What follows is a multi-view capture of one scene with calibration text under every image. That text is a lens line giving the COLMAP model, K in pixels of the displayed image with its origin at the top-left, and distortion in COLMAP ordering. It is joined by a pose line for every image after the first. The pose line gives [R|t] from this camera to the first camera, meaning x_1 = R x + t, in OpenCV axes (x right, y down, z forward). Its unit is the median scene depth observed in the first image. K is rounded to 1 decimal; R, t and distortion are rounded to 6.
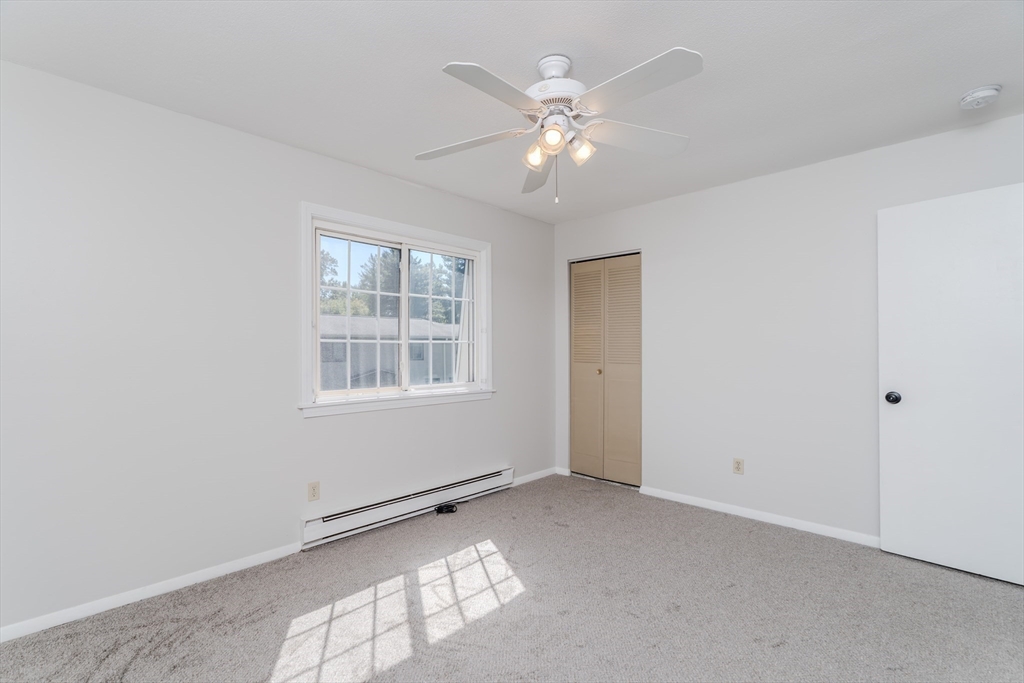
lens RADIAL K [[479.8, 0, 506.1], [0, 479.8, 344.5], [0, 0, 1]] dist [-0.001433, 0.000053]
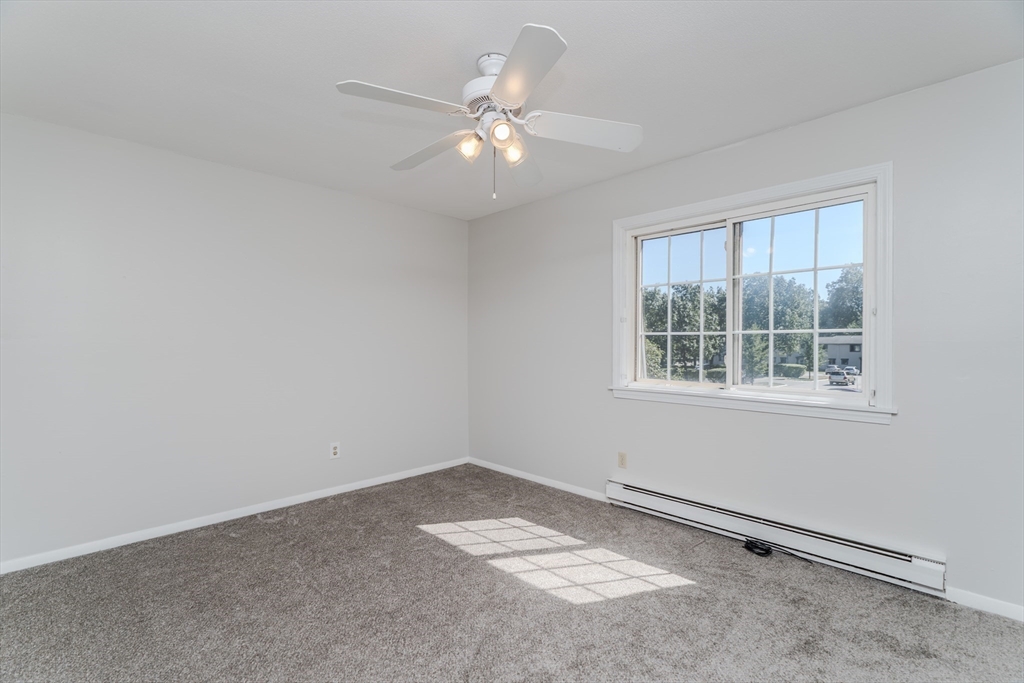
lens RADIAL K [[479.8, 0, 506.7], [0, 479.8, 343.3], [0, 0, 1]] dist [-0.001433, 0.000053]
pose [[-0.045805, 0.002121, -0.998948, 0.799918], [0.008797, 0.999960, 0.001720, 0.010270], [0.998912, -0.008709, -0.045822, 0.765048]]
